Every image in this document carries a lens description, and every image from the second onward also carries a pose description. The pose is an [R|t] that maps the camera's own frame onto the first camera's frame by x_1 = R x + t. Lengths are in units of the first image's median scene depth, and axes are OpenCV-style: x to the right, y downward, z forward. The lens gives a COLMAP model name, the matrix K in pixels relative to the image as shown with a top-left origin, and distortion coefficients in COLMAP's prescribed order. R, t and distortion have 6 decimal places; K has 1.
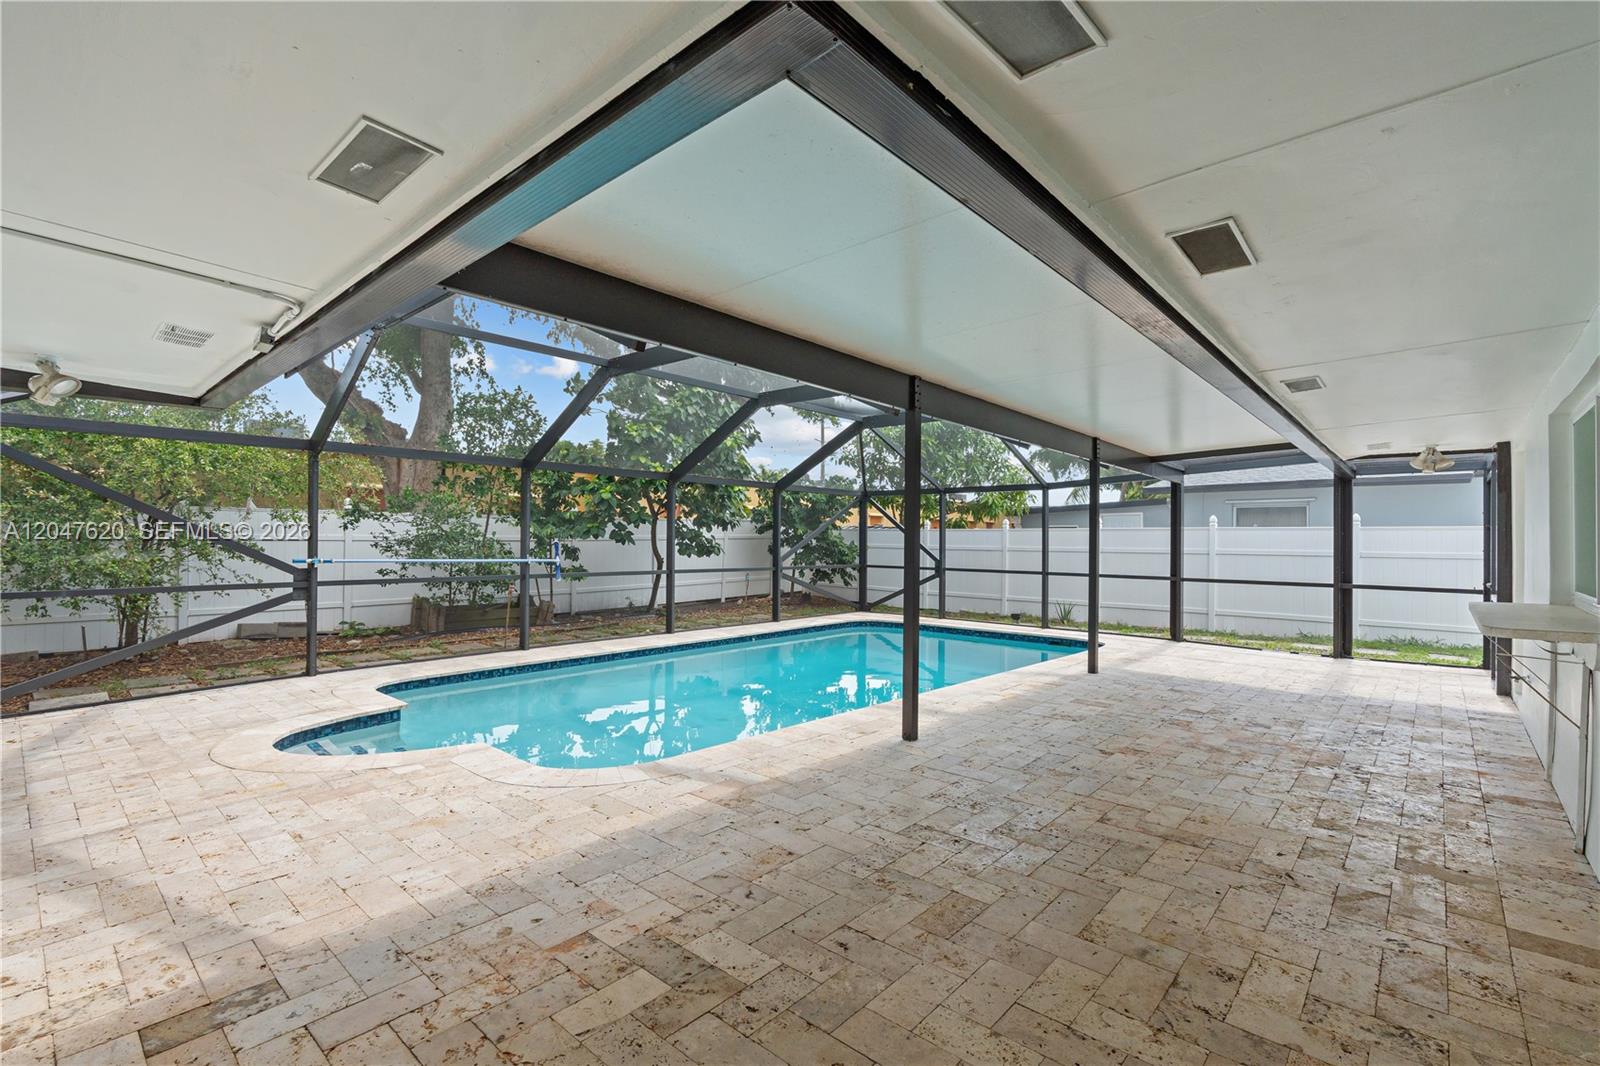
lens RADIAL K [[712.8, 0, 800.0], [0, 712.8, 533.0], [0, 0, 1]] dist [0.001458, 0.000314]
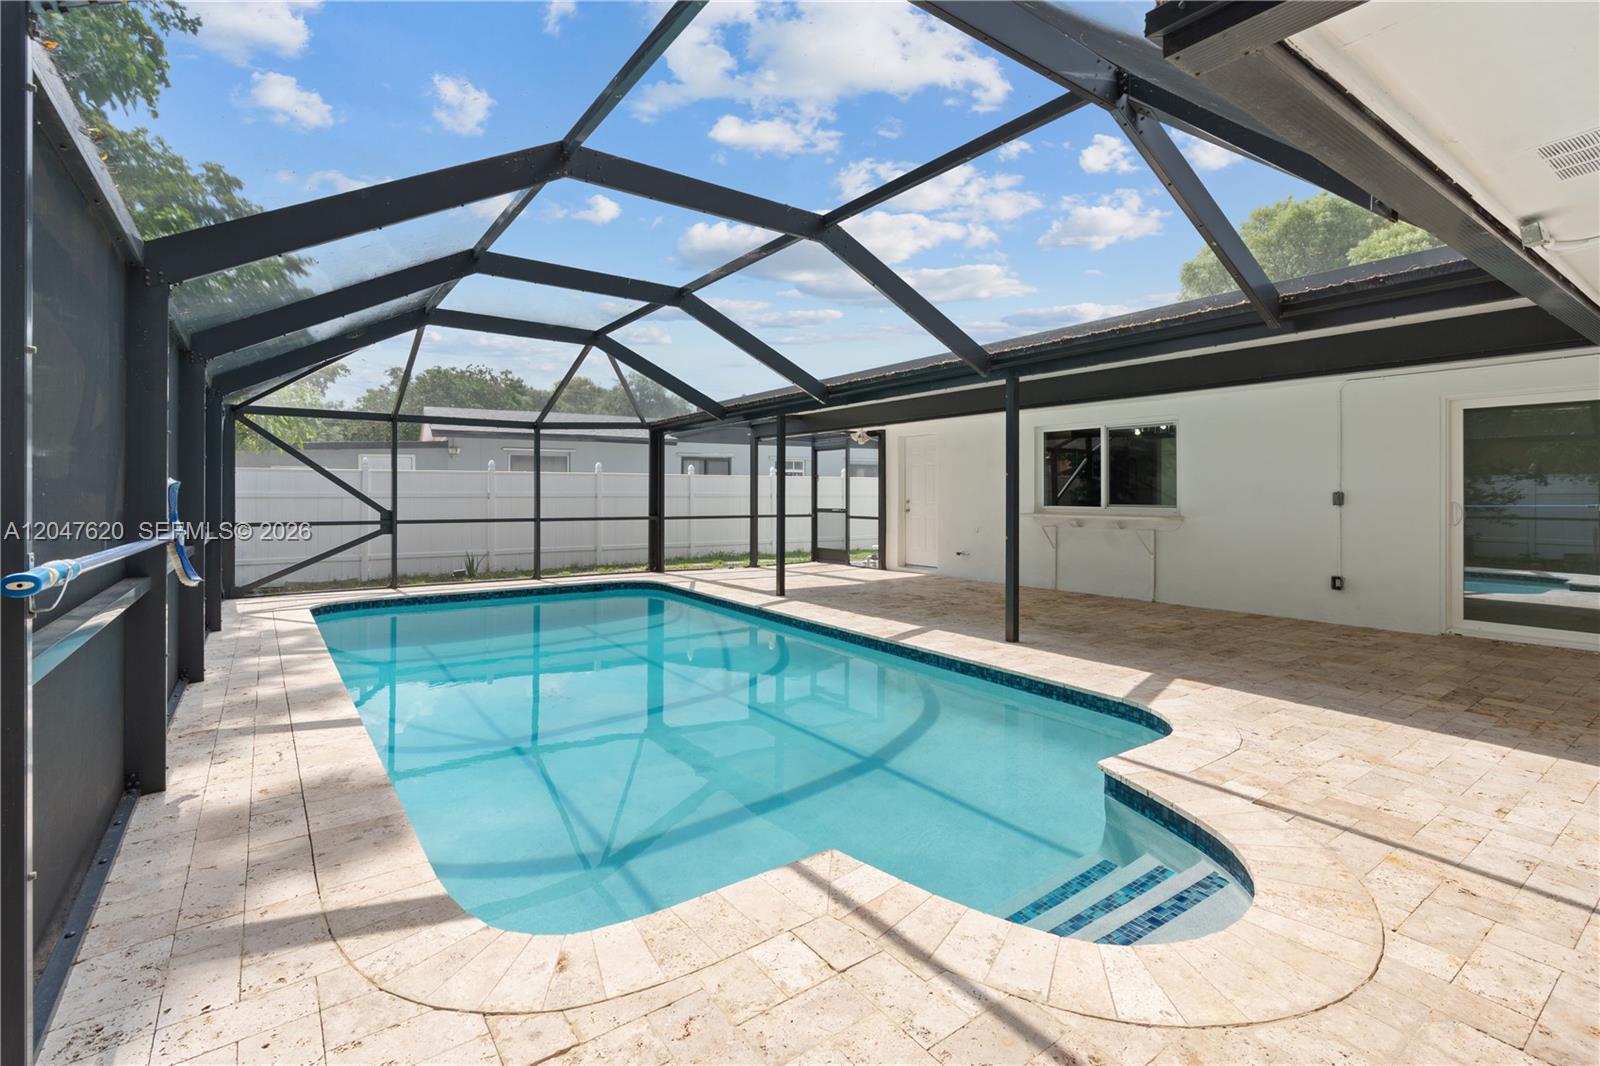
lens RADIAL K [[740.6, 0, 792.0], [0, 740.6, 489.1], [0, 0, 1]] dist [-0.004461, -0.000600]
pose [[0.214545, -0.003988, 0.976706, -0.584099], [-0.019125, 0.999783, 0.008283, 0.001491], [-0.976527, -0.020457, 0.214422, 0.514365]]
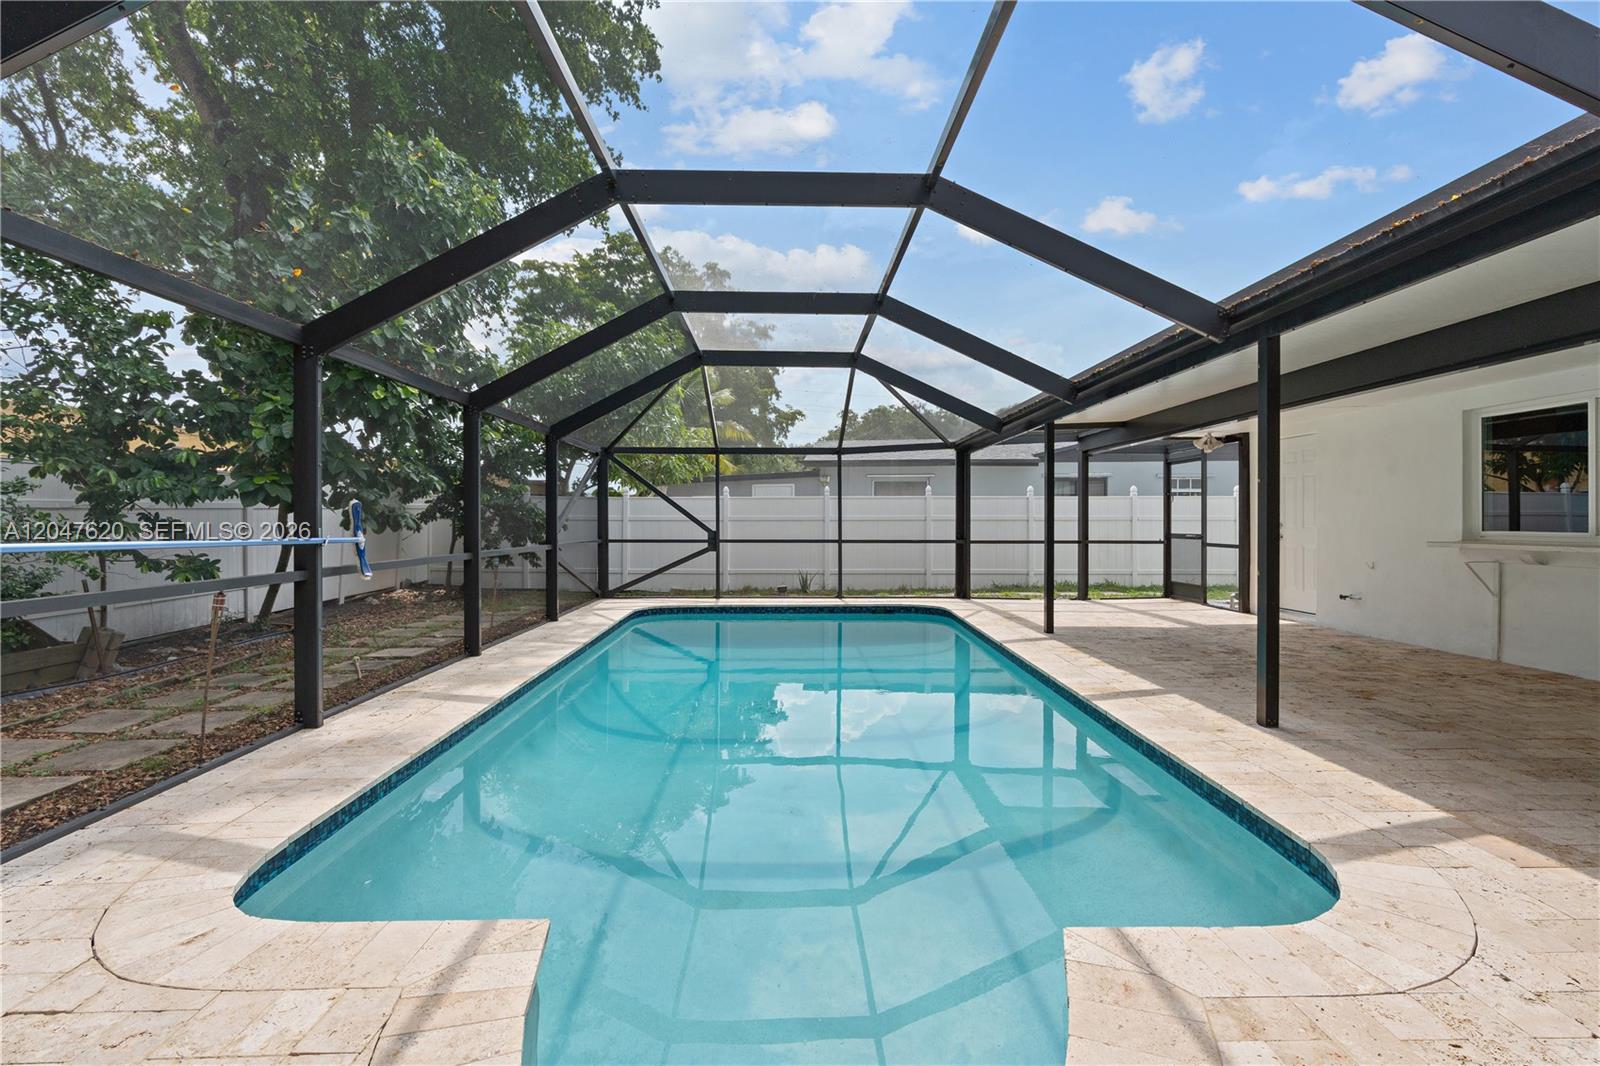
lens RADIAL K [[726.5, 0, 792.8], [0, 726.5, 528.3], [0, 0, 1]] dist [-0.010643, 0.005262]
pose [[0.735098, -0.018181, 0.677717, -0.414825], [-0.006256, 0.999416, 0.033596, 0.005285], [-0.677932, -0.028936, 0.734555, 0.345590]]
